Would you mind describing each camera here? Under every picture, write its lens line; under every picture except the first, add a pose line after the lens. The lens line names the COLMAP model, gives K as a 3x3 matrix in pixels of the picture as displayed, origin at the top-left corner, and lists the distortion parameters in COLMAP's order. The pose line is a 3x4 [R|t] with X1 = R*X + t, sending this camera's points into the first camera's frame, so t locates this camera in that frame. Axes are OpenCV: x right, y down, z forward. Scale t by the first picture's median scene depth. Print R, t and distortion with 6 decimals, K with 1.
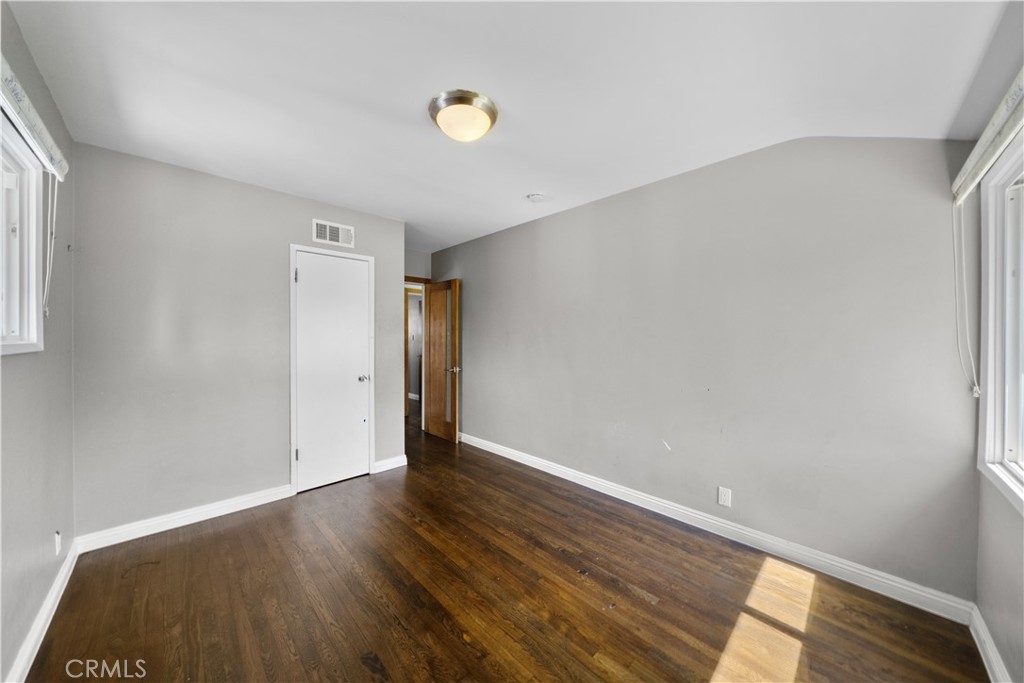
lens RADIAL K [[345.6, 0, 512.0], [0, 345.6, 341.5], [0, 0, 1]] dist [-0.001672, -0.000110]
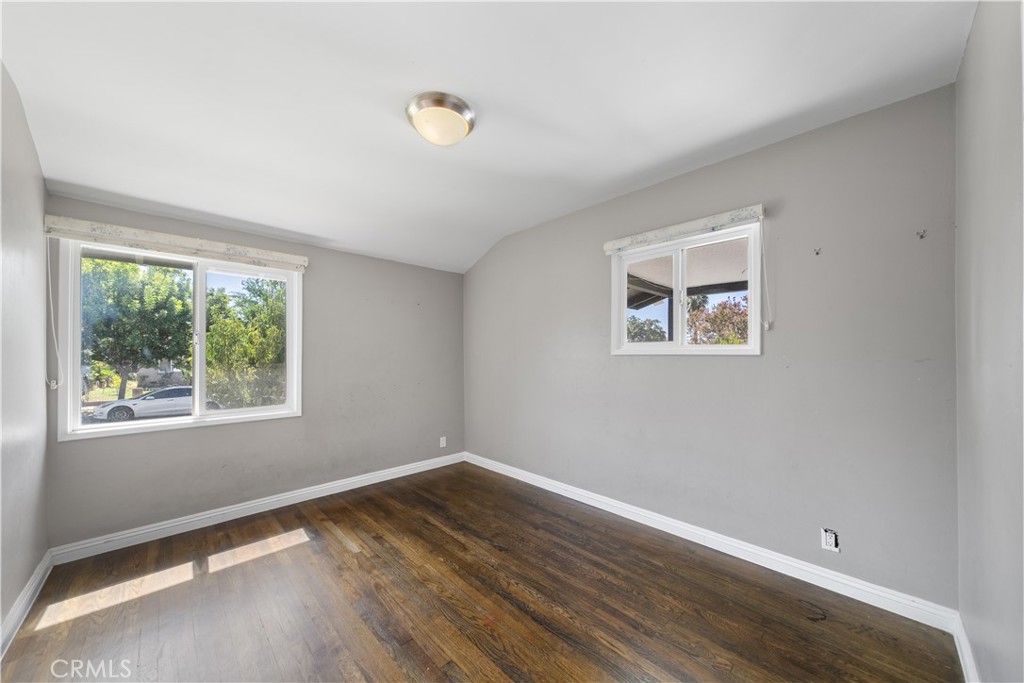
lens RADIAL K [[352.2, 0, 510.5], [0, 352.2, 345.5], [0, 0, 1]] dist [-0.001343, -0.000134]
pose [[-0.999924, -0.000697, 0.012336, -0.398856], [-0.000784, 0.999975, -0.007026, 0.003533], [-0.012331, -0.007035, -0.999899, 2.255799]]
